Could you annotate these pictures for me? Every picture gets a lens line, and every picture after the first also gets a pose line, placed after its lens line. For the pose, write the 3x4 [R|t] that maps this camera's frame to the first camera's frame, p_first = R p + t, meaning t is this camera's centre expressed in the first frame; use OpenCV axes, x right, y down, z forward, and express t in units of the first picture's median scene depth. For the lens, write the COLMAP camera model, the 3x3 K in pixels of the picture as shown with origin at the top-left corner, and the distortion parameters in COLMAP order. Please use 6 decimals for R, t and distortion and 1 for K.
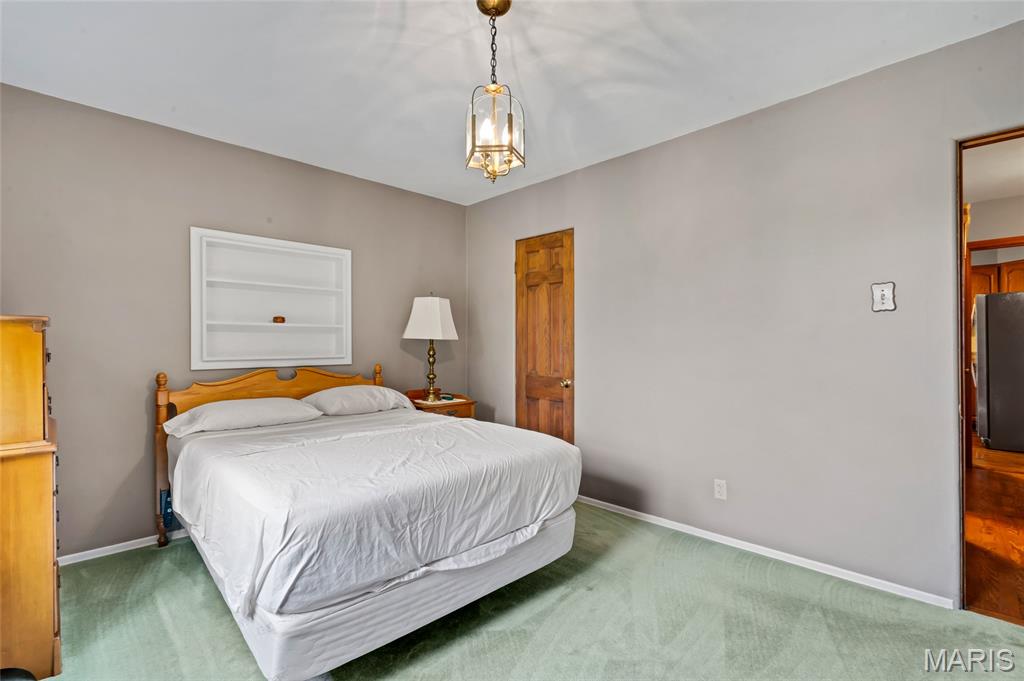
lens RADIAL K [[470.2, 0, 510.5], [0, 470.2, 343.4], [0, 0, 1]] dist [-0.002226, -0.000309]
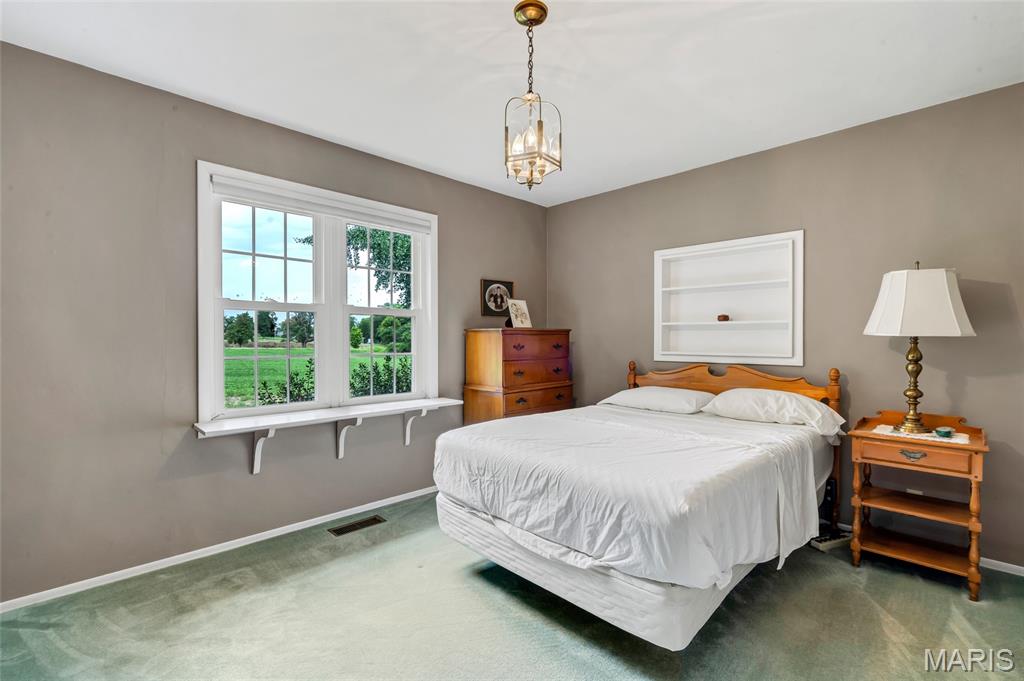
lens RADIAL K [[470.2, 0, 504.1], [0, 470.2, 341.4], [0, 0, 1]] dist [-0.002226, -0.000309]
pose [[-0.021020, 0.008954, -0.999739, 0.928345], [0.002163, 0.999958, 0.008910, -0.015345], [0.999777, -0.001975, -0.021038, 0.889378]]
